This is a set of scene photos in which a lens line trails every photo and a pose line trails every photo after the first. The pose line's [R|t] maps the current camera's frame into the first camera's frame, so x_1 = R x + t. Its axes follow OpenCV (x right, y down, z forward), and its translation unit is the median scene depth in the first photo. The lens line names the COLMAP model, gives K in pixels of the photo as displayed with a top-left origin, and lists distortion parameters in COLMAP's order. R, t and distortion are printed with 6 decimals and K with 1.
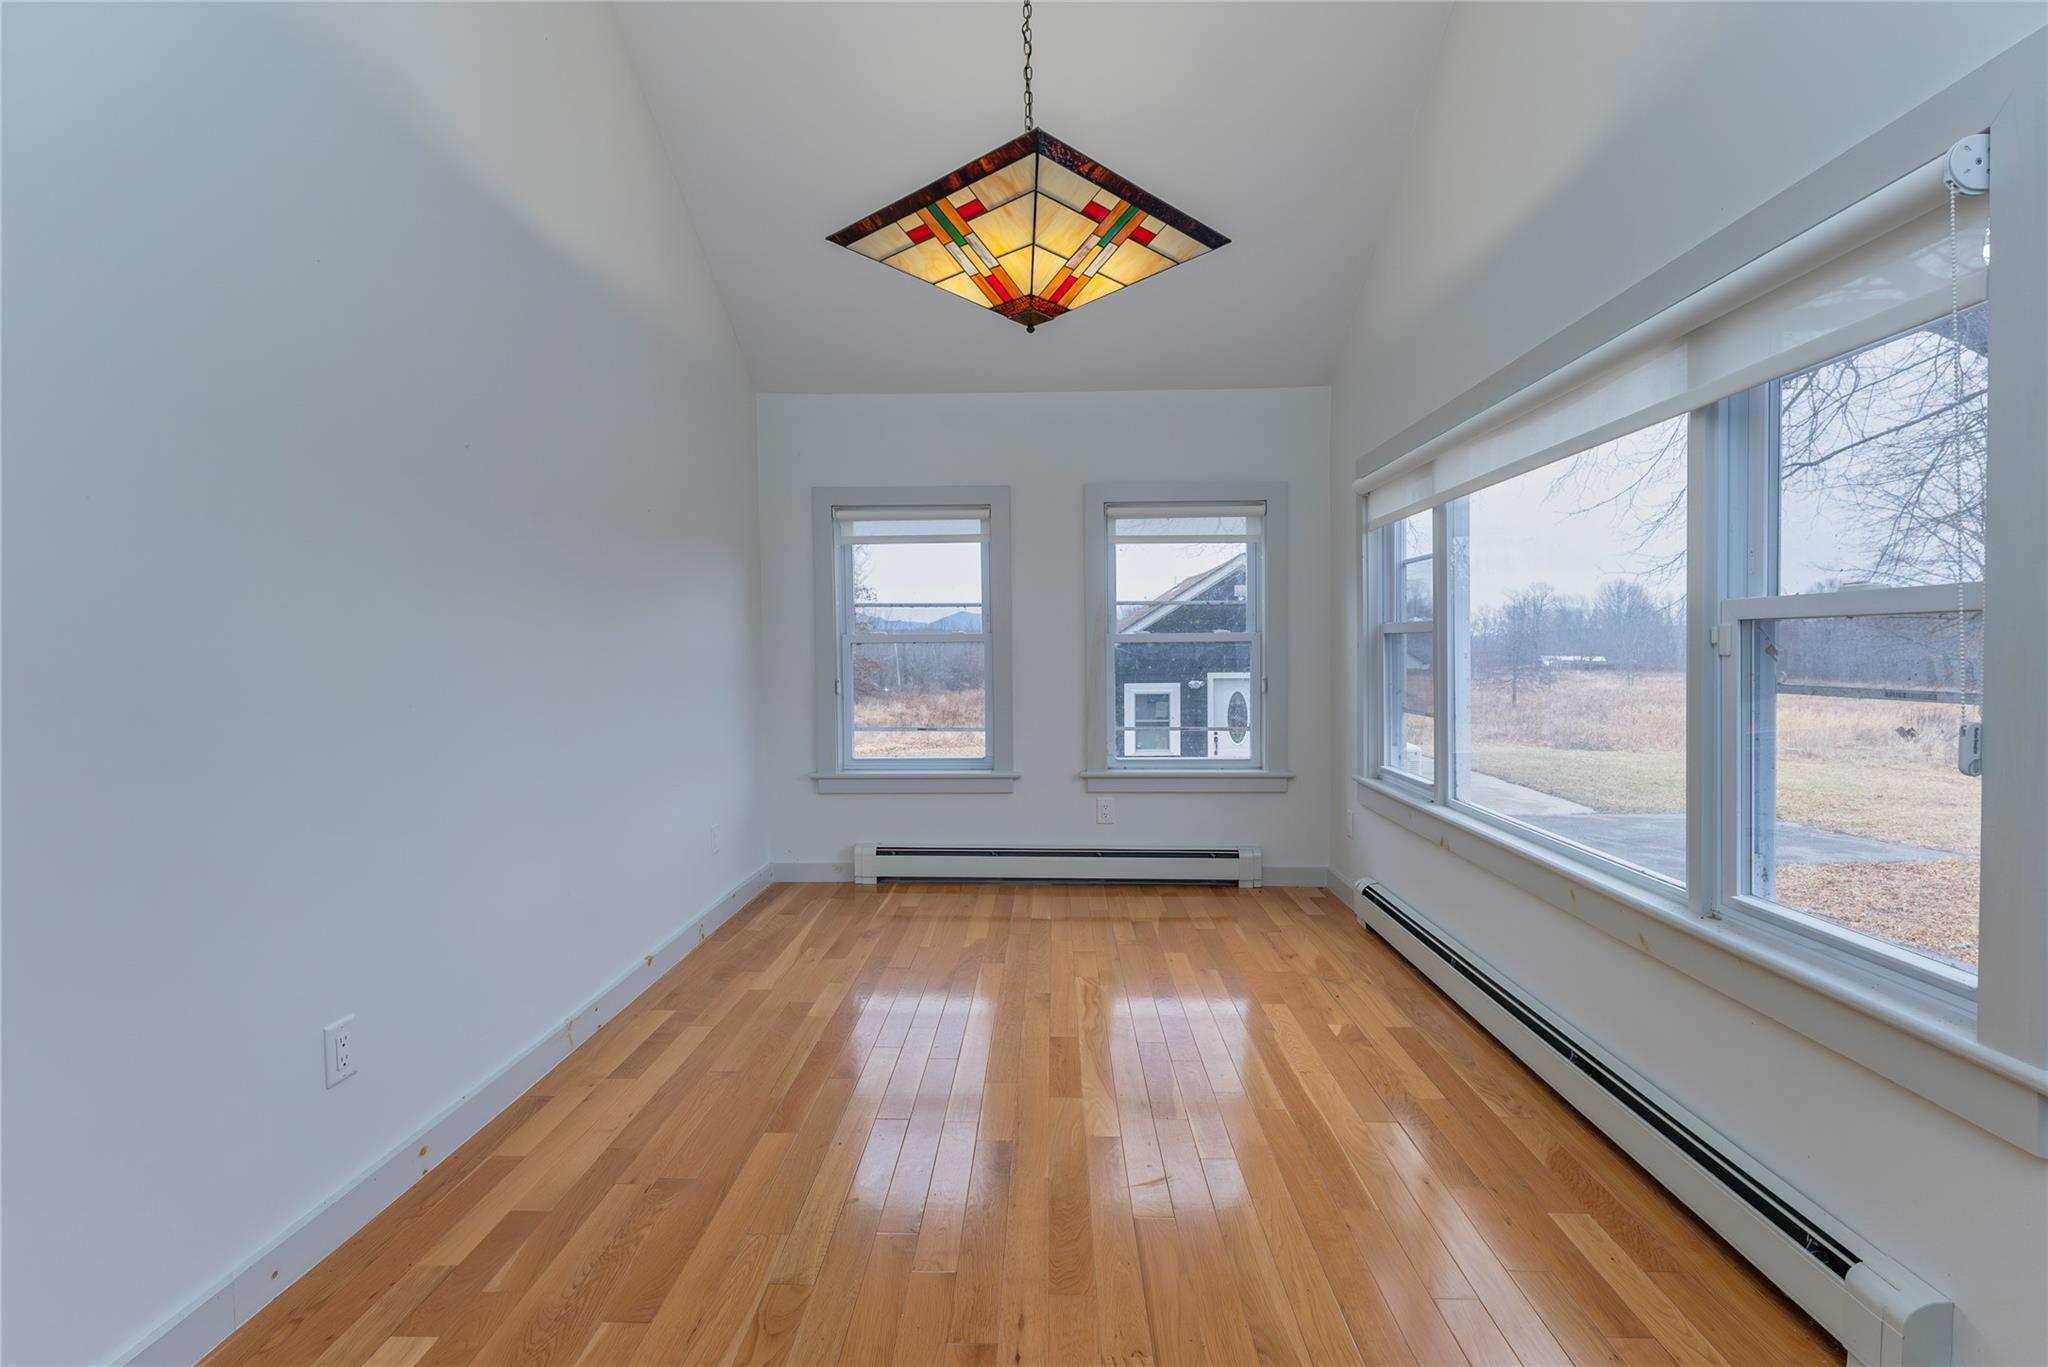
lens RADIAL K [[942.1, 0, 999.2], [0, 942.1, 694.5], [0, 0, 1]] dist [-0.002270, -0.002897]
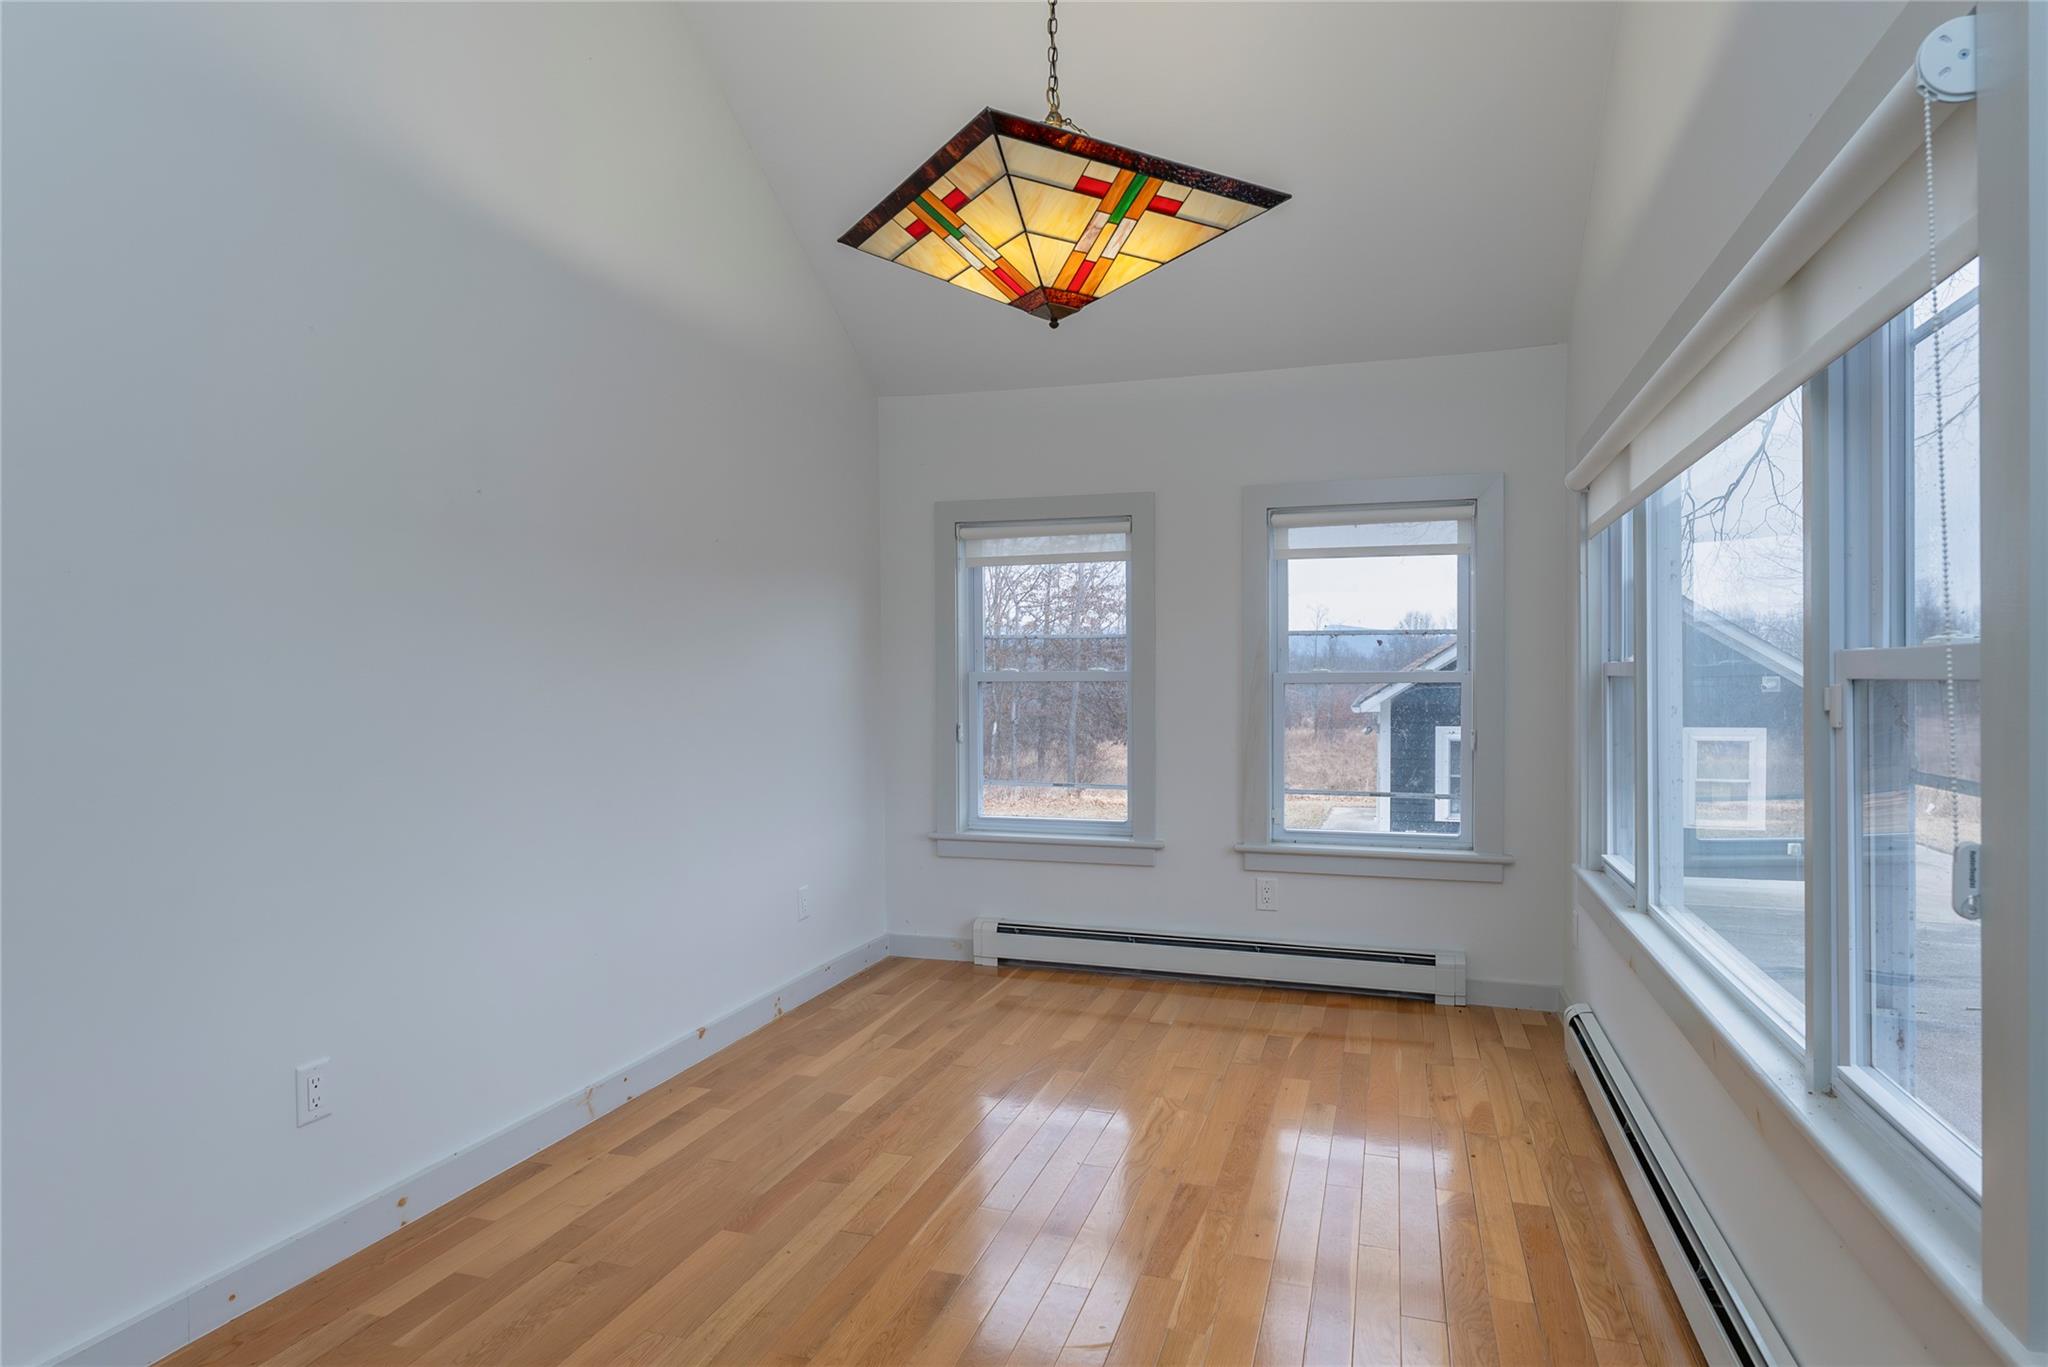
lens RADIAL K [[1163.1, 0, 1001.8], [0, 1163.1, 715.7], [0, 0, 1]] dist [-0.006235, -0.004042]
pose [[0.962454, 0.011658, -0.271194, 0.197255], [-0.015364, 0.999815, -0.011547, -0.015591], [0.271010, 0.015281, 0.962455, -0.011567]]
